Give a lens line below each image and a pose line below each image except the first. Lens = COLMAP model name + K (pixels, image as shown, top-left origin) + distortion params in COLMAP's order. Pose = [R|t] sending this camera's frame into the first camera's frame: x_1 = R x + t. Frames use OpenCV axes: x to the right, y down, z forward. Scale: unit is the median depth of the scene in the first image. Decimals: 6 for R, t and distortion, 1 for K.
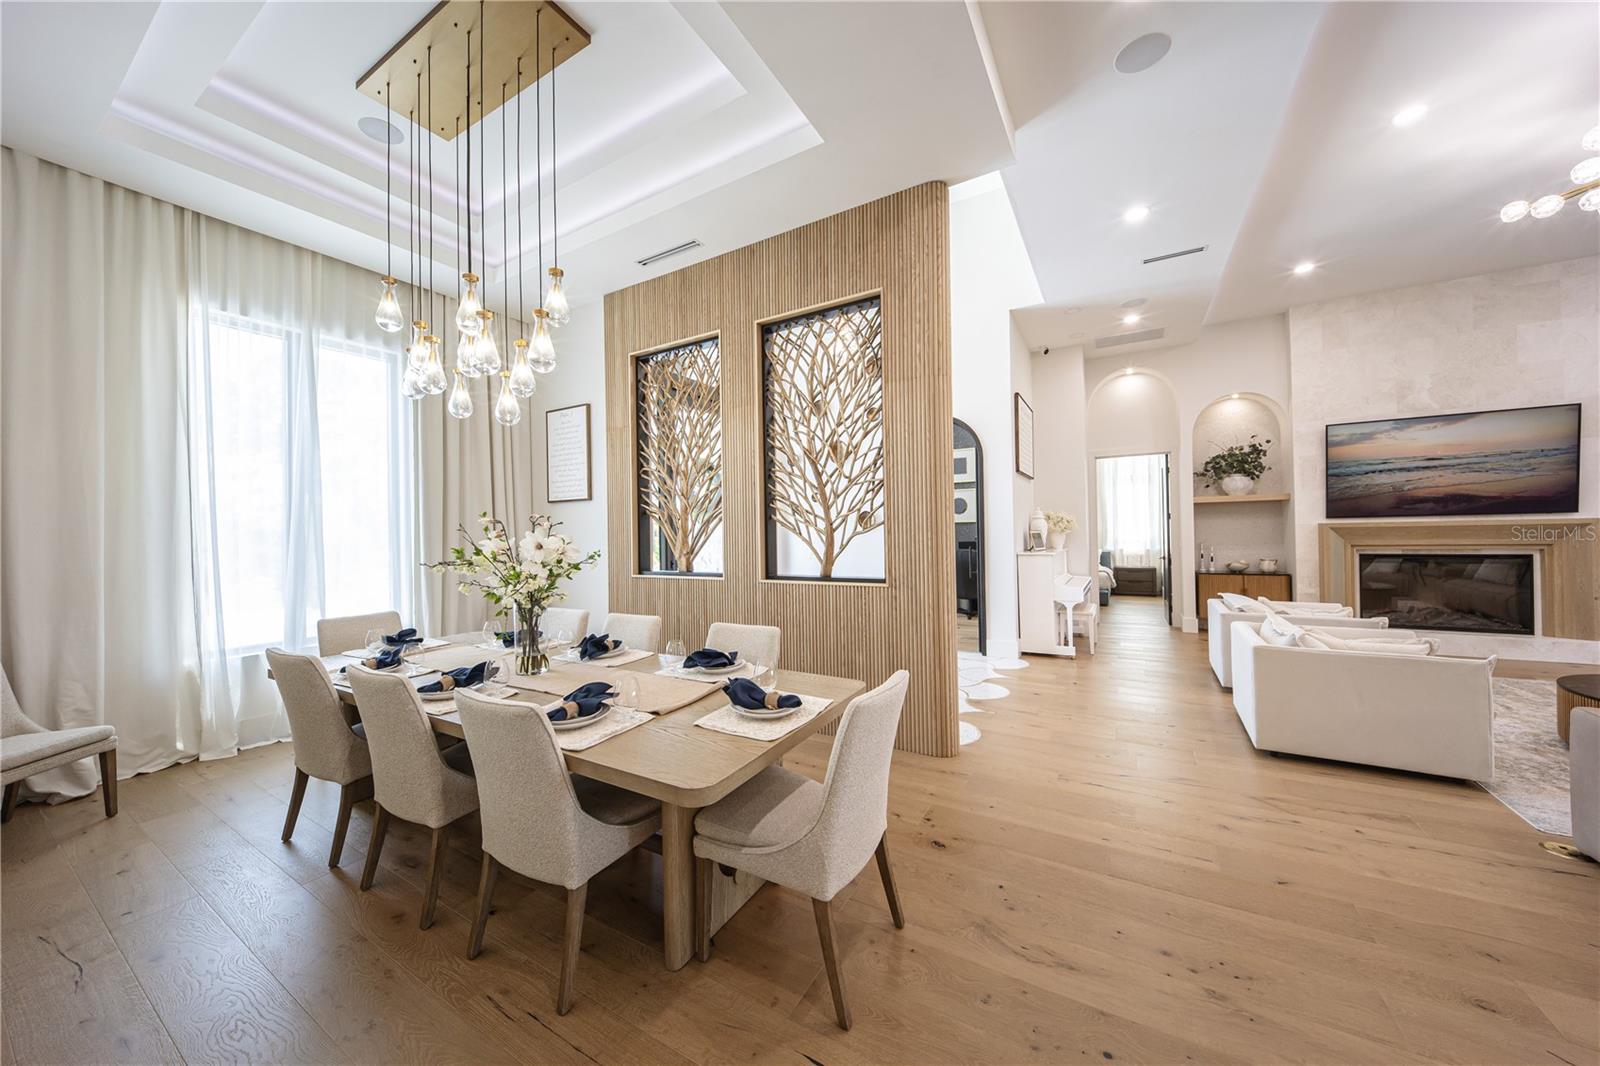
lens RADIAL K [[554.4, 0, 785.6], [0, 554.4, 530.3], [0, 0, 1]] dist [0.000886, -0.003555]
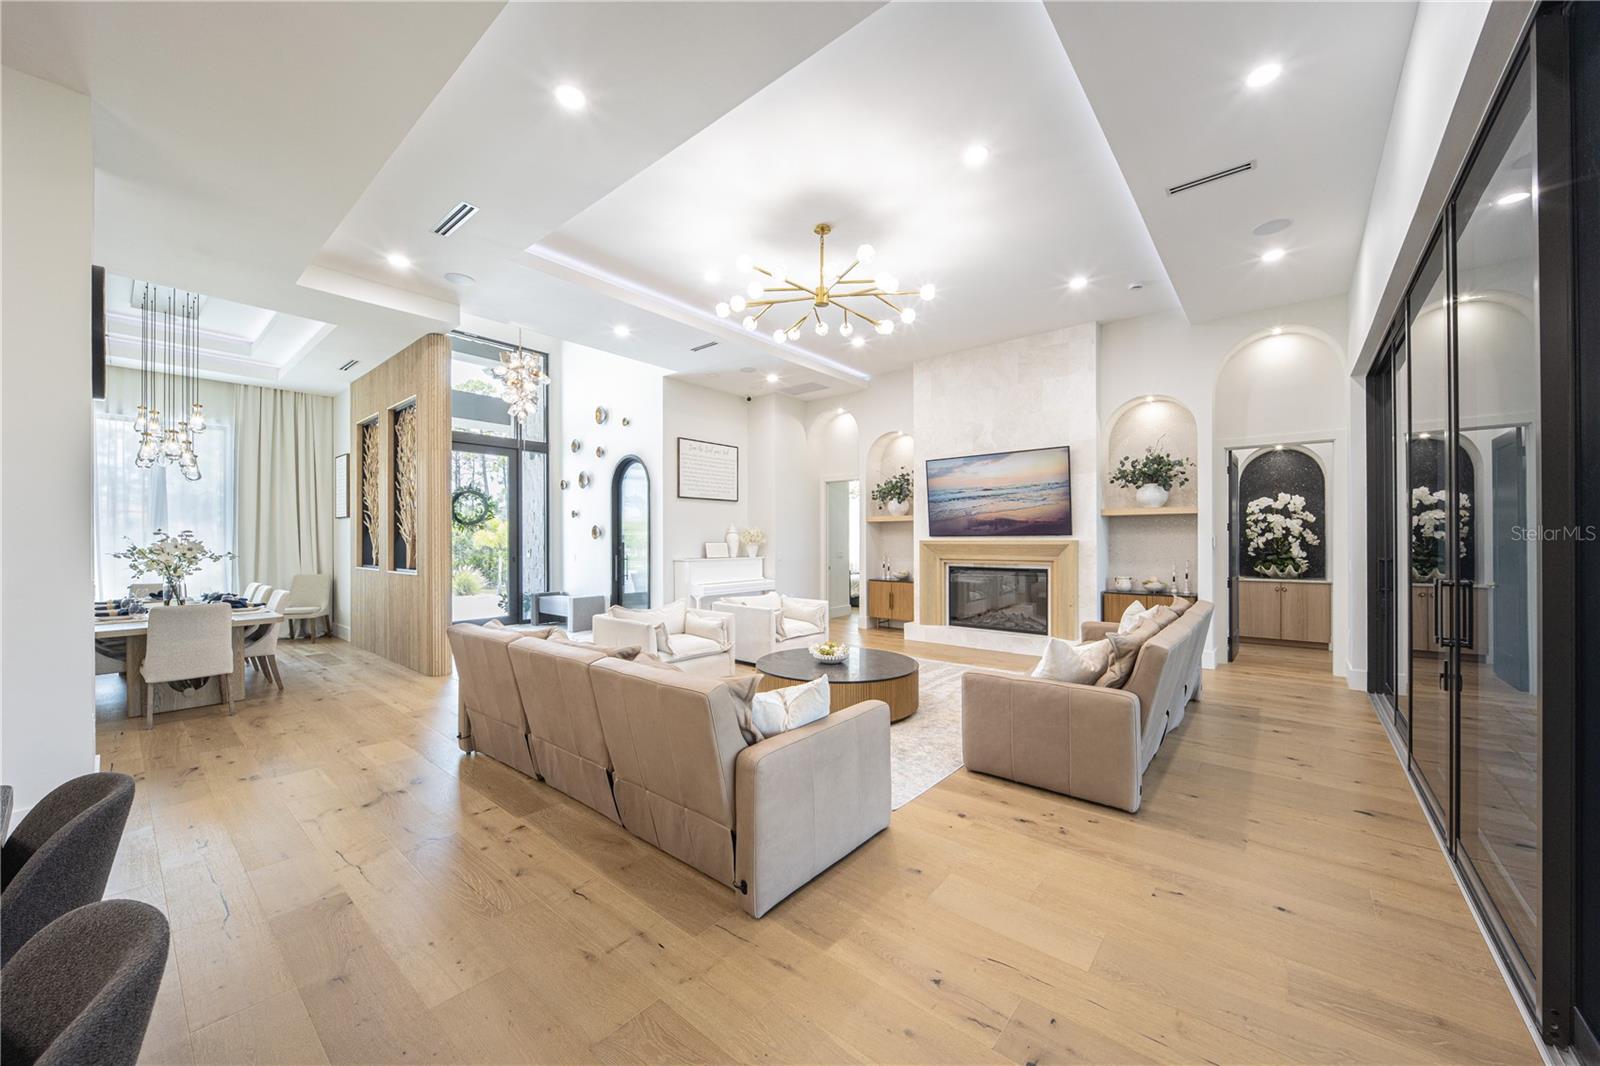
lens RADIAL K [[580.8, 0, 790.1], [0, 580.8, 537.0], [0, 0, 1]] dist [0.000891, -0.000009]
pose [[0.987843, 0.016329, -0.154597, 0.833550], [-0.016309, 0.999866, 0.001403, -0.016816], [0.154599, 0.001135, 0.987977, -0.295738]]
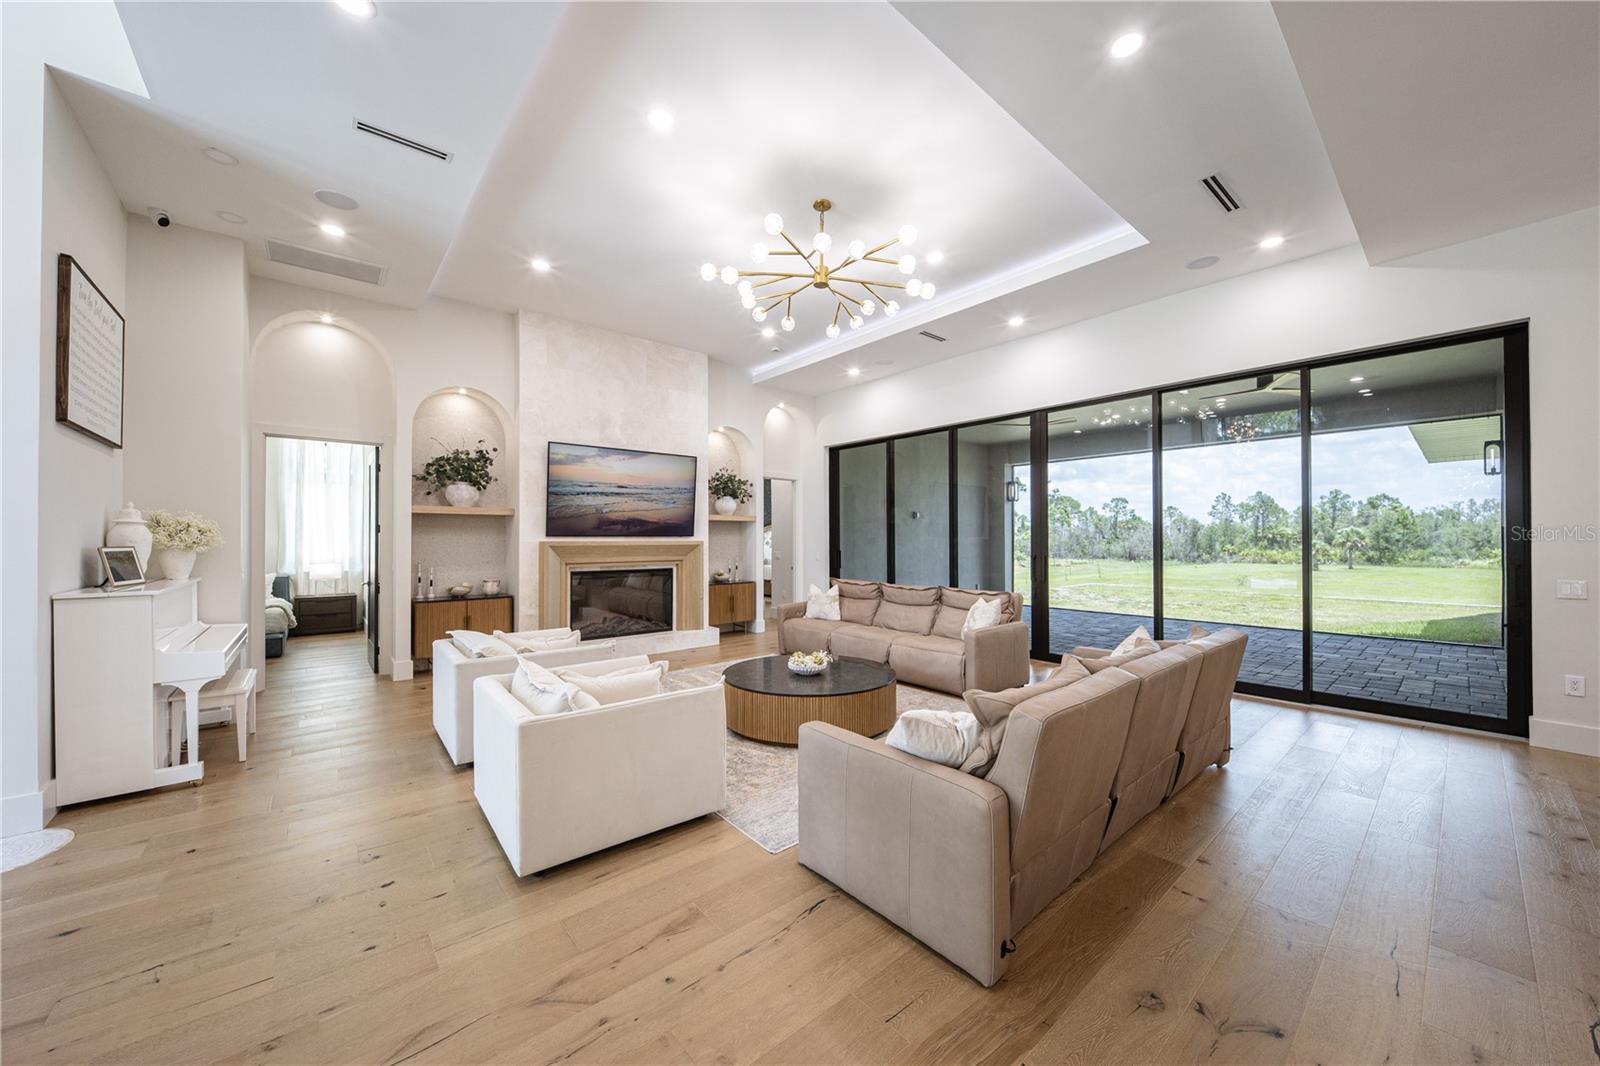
lens RADIAL K [[578.8, 0, 824.1], [0, 578.8, 536.5], [0, 0, 1]] dist [0.000352, -0.005606]
pose [[0.294249, 0.023663, 0.955436, 0.138469], [-0.008826, 0.999718, -0.022042, -0.003400], [-0.955688, -0.001947, 0.294375, 0.218699]]
